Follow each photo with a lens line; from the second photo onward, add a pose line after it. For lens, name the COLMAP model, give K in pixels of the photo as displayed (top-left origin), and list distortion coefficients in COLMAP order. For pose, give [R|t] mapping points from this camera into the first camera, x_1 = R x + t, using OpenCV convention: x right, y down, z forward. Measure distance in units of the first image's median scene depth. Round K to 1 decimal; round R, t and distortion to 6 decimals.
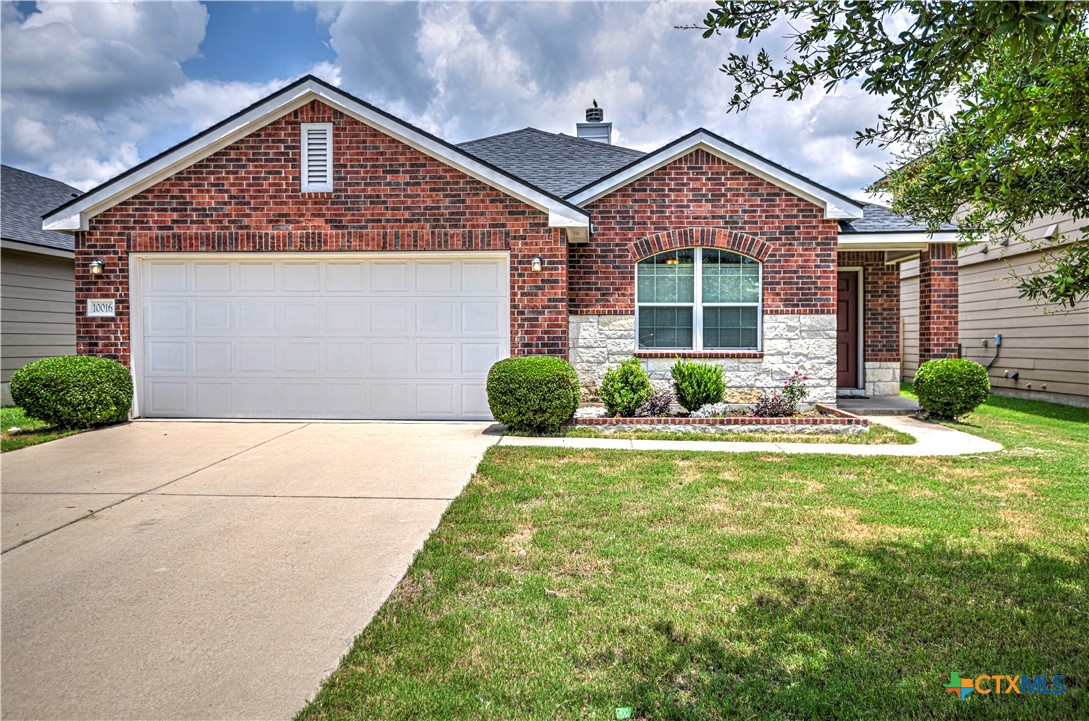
lens RADIAL K [[757.3, 0, 544.5], [0, 757.3, 360.5], [0, 0, 1]] dist [-0.000294, -0.001950]
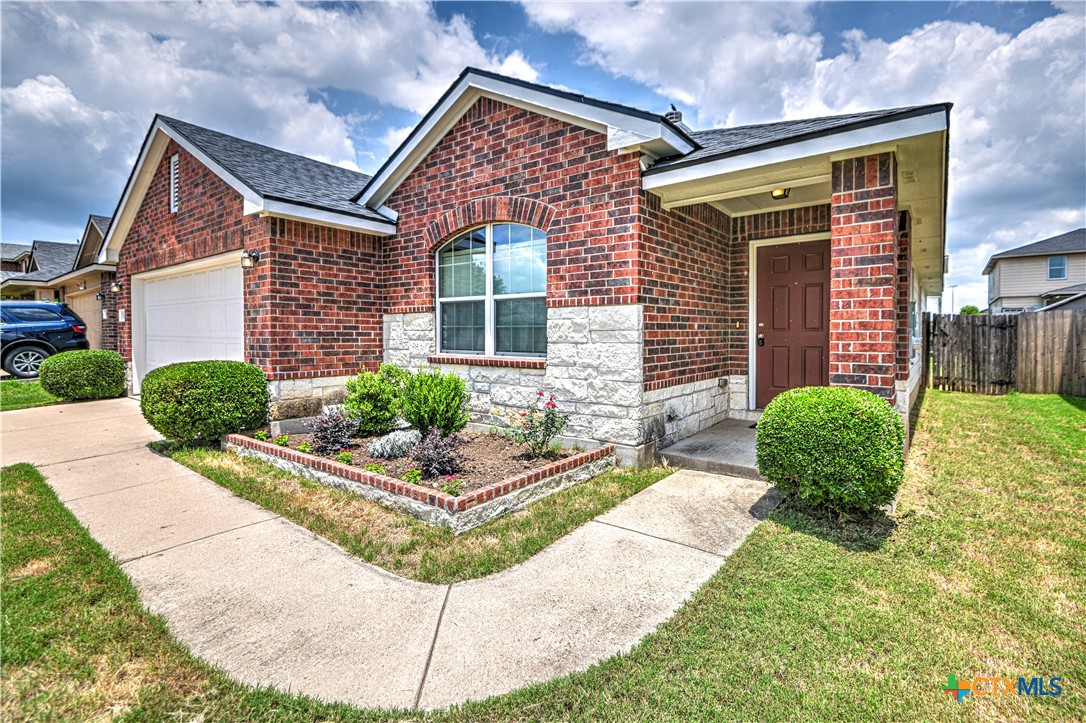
lens RADIAL K [[494.8, 0, 551.0], [0, 494.8, 346.7], [0, 0, 1]] dist [0.010903, -0.007985]
pose [[0.829211, 0.016188, -0.558701, 0.602650], [-0.016664, 0.999852, 0.004237, -0.028906], [0.558687, 0.005797, 0.829359, 0.675648]]
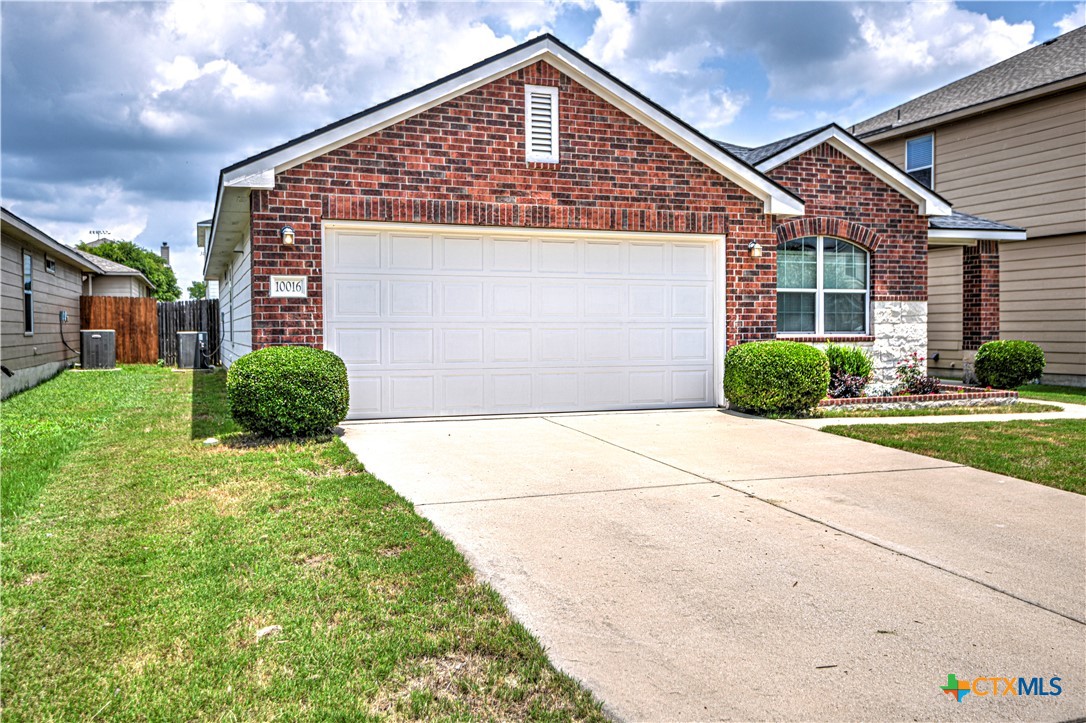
lens RADIAL K [[906.7, 0, 528.3], [0, 906.7, 350.6], [0, 0, 1]] dist [0.010404, 0.003893]
pose [[0.919423, -0.013639, 0.393033, -0.730994], [0.013885, 0.999901, 0.002217, 0.000278], [-0.393025, 0.003419, 0.919522, 0.008985]]
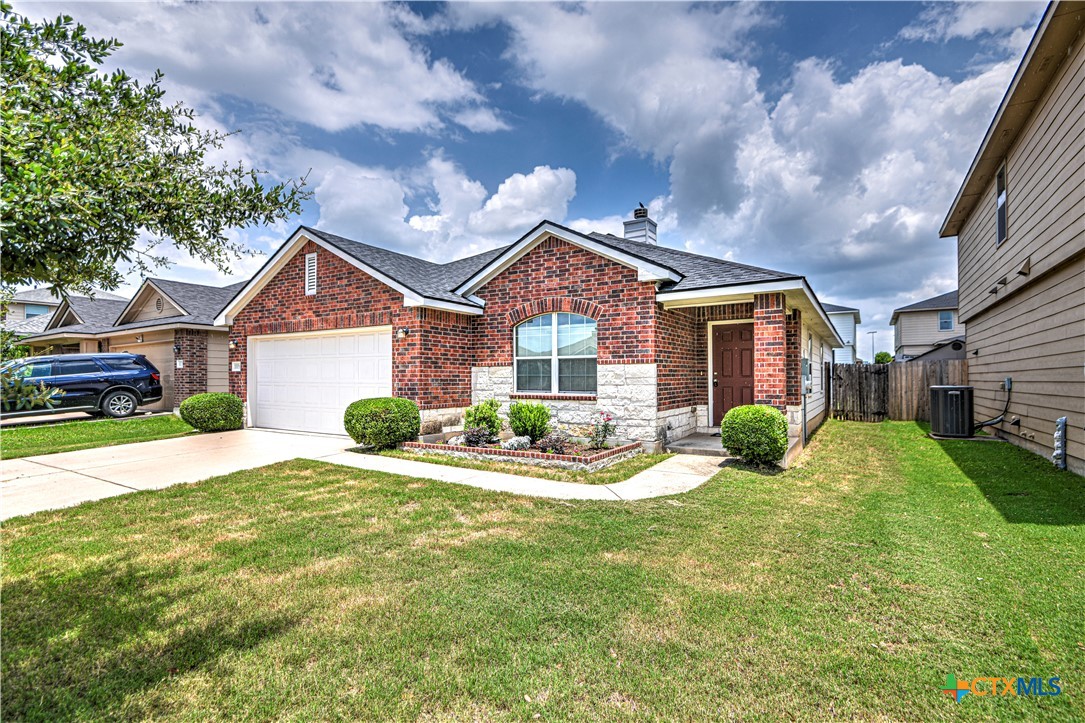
lens RADIAL K [[503.7, 0, 539.5], [0, 503.7, 377.3], [0, 0, 1]] dist [0.013562, 0.000053]
pose [[0.878382, -0.001931, -0.477956, 0.648063], [-0.011157, 0.999637, -0.024543, -0.021571], [0.477829, 0.026890, 0.878041, 0.271760]]
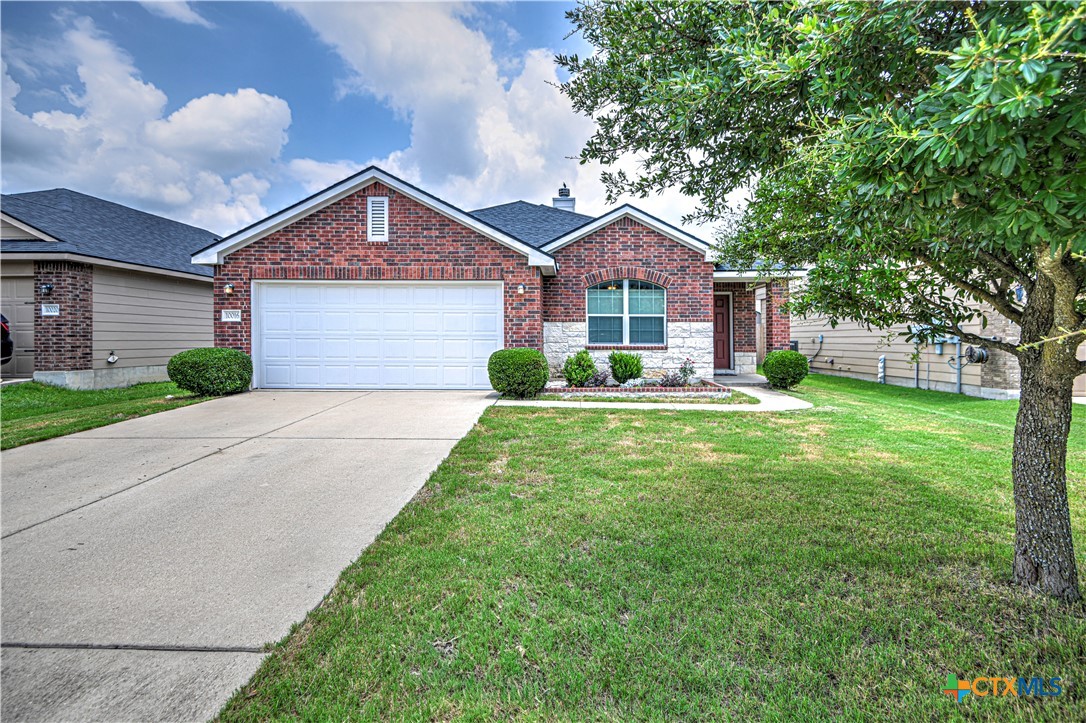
lens RADIAL K [[502.6, 0, 564.3], [0, 502.6, 342.3], [0, 0, 1]] dist [0.012121, -0.000042]
pose [[0.998914, 0.002225, 0.046548, 0.030017], [-0.001396, 0.999840, -0.017835, 0.000462], [-0.046580, 0.017750, 0.998757, -0.035146]]
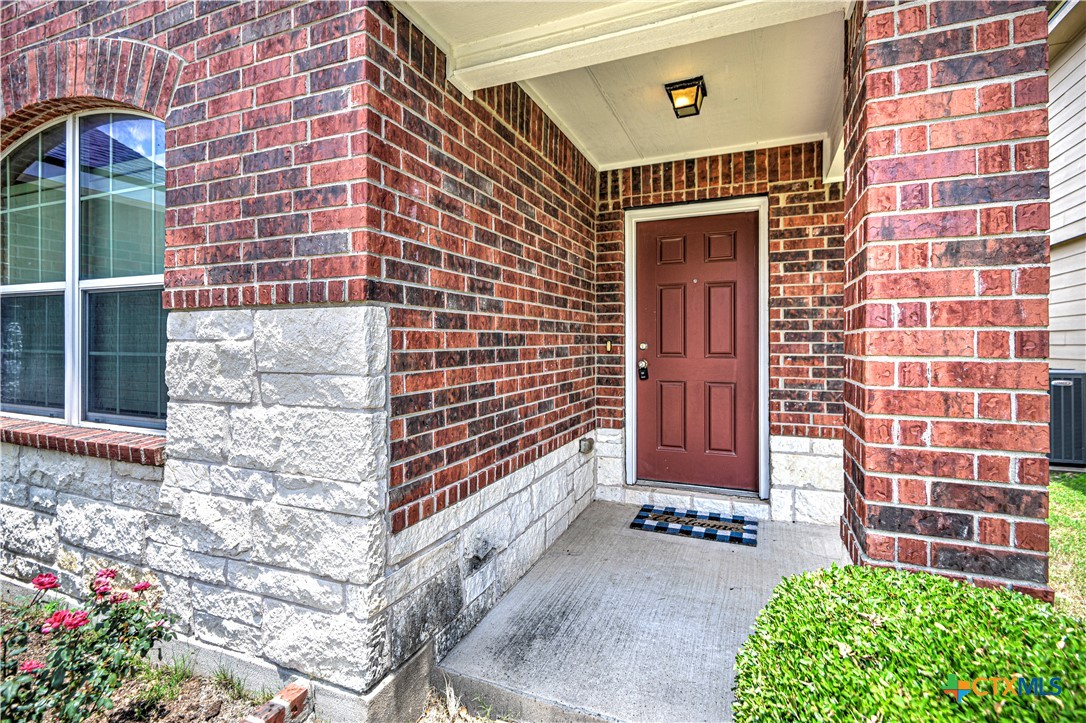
lens RADIAL K [[494.8, 0, 551.0], [0, 494.8, 346.7], [0, 0, 1]] dist [0.010903, -0.007985]
pose [[0.947156, 0.006509, -0.320706, 0.528020], [-0.012812, 0.999764, -0.017546, -0.050472], [0.320516, 0.020727, 0.947016, 0.952079]]
